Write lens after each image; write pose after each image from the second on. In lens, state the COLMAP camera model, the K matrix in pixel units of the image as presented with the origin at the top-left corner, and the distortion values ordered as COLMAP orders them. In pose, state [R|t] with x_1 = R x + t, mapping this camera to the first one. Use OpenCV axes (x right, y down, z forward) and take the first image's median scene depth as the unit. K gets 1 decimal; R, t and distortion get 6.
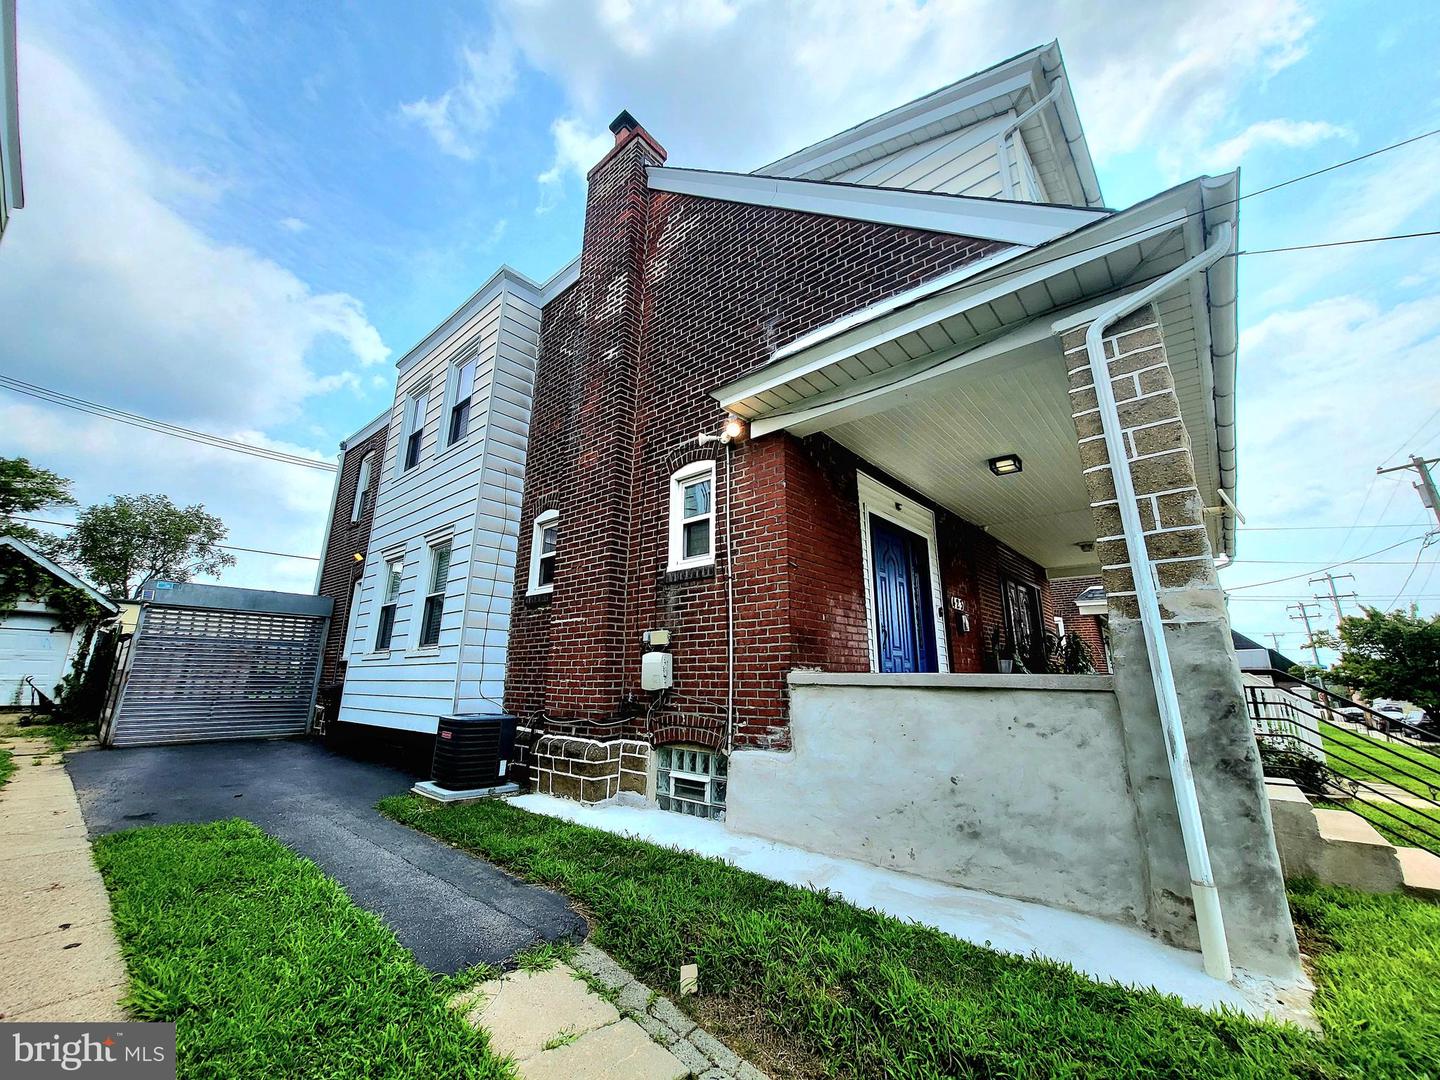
lens RADIAL K [[563.4, 0, 721.5], [0, 563.4, 537.8], [0, 0, 1]] dist [0.000601, -0.001313]
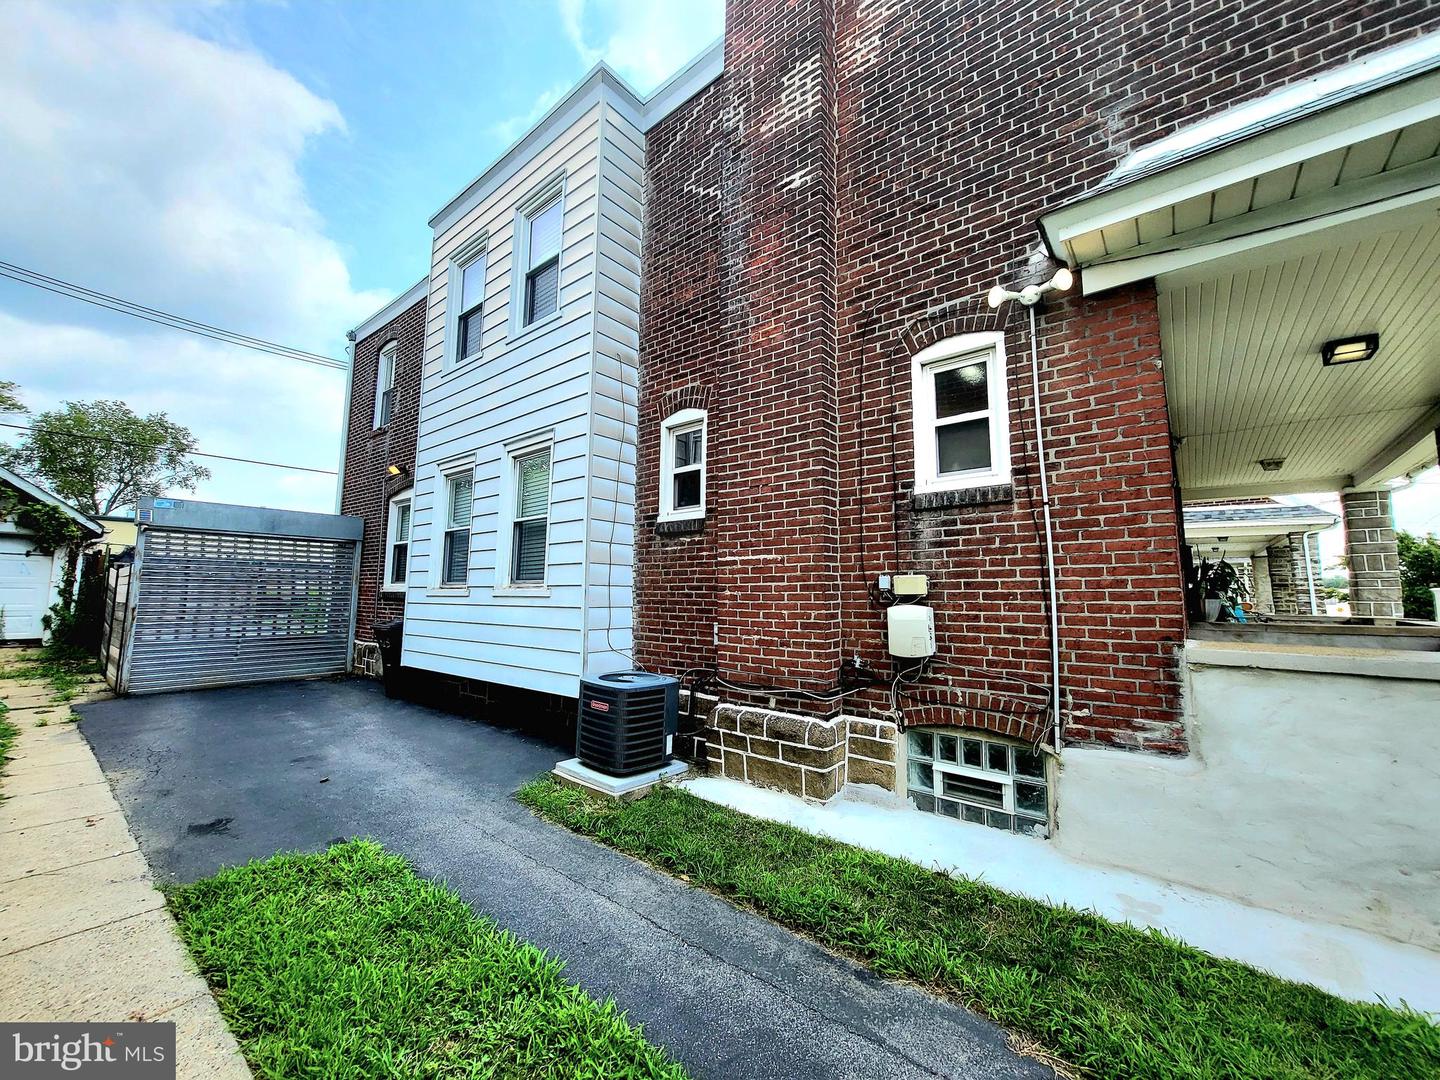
lens RADIAL K [[567.2, 0, 723.0], [0, 567.2, 537.2], [0, 0, 1]] dist [-0.000971, -0.000852]
pose [[0.999605, 0.004592, 0.027715, -0.318615], [-0.008563, 0.989410, 0.144894, 0.011173], [-0.026756, -0.145074, 0.989059, 0.252485]]
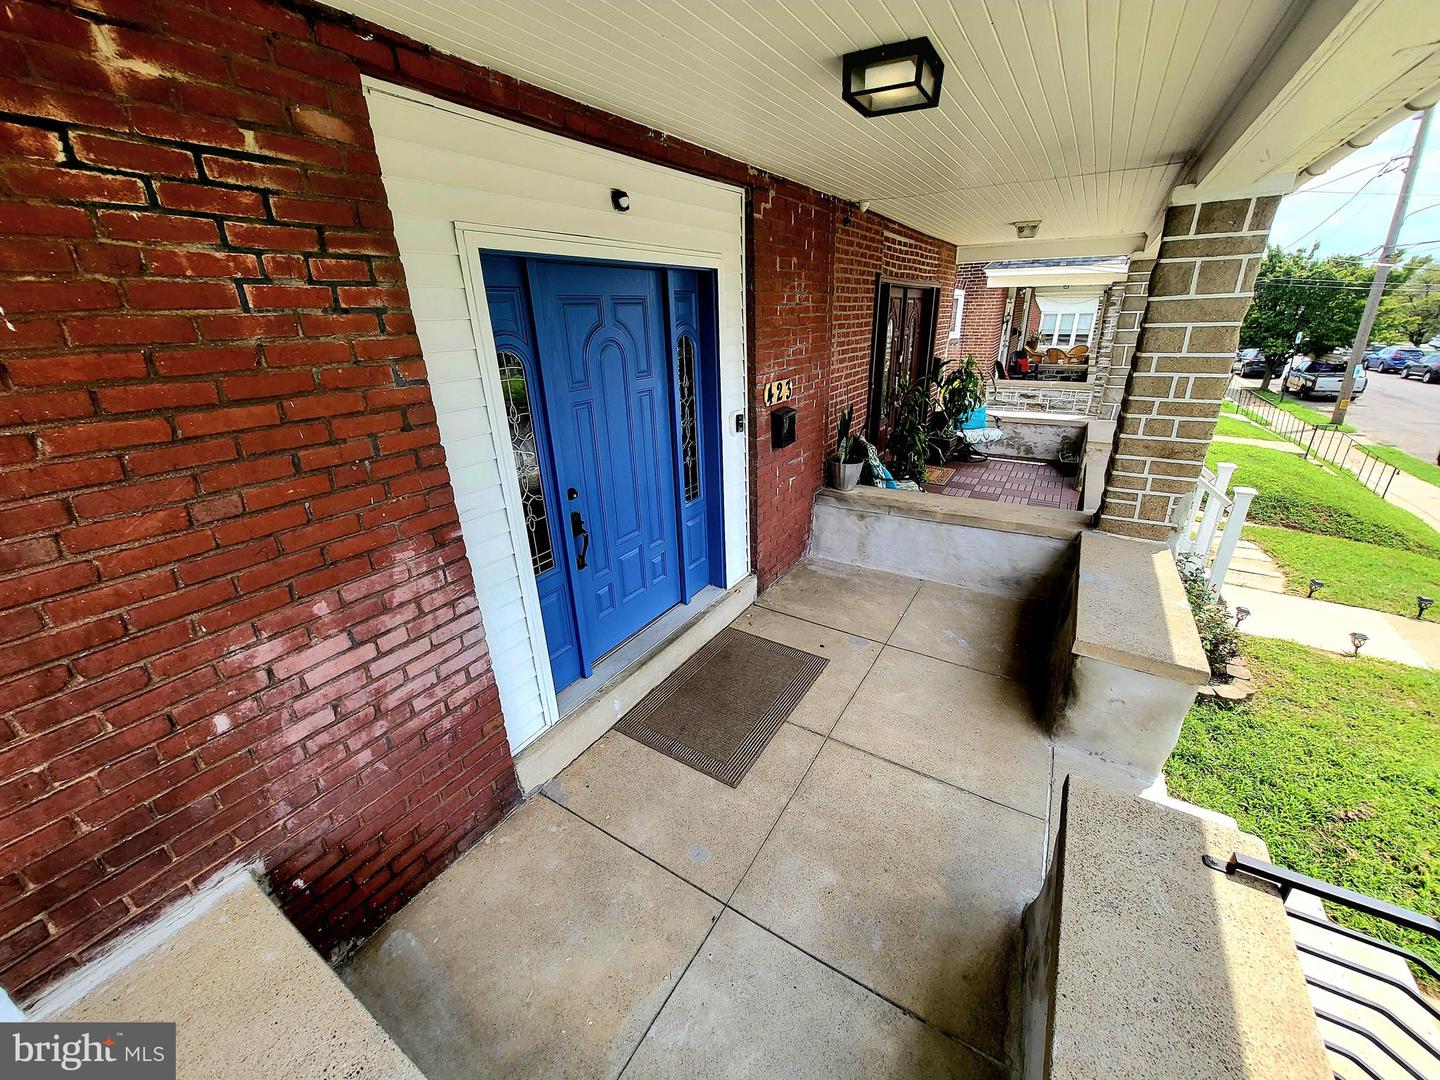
lens RADIAL K [[567.2, 0, 723.0], [0, 567.2, 537.2], [0, 0, 1]] dist [-0.000971, -0.000852]
pose [[0.985295, -0.090296, 0.145053, 0.330930], [-0.011775, 0.811045, 0.584865, -0.102981], [-0.170456, -0.577973, 0.798055, 0.597741]]
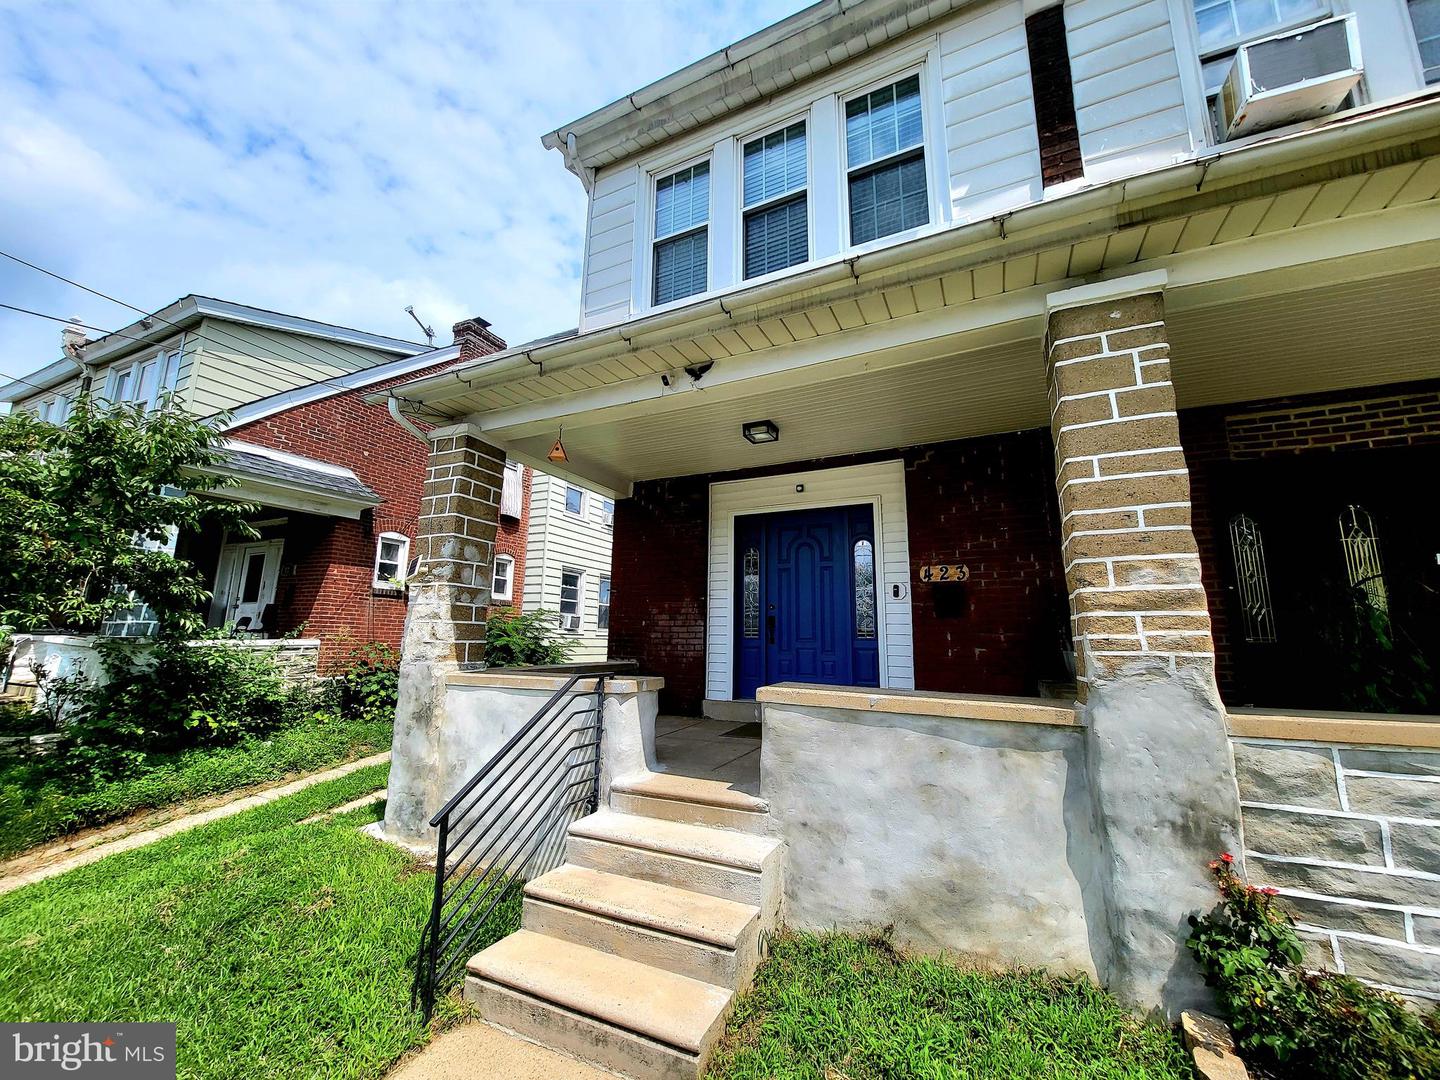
lens RADIAL K [[563.4, 0, 721.5], [0, 563.4, 537.8], [0, 0, 1]] dist [0.000601, -0.001313]
pose [[0.271417, -0.179948, -0.945490, 1.237773], [0.223110, 0.967371, -0.120066, 0.115476], [0.936245, -0.178361, 0.302709, 0.627778]]
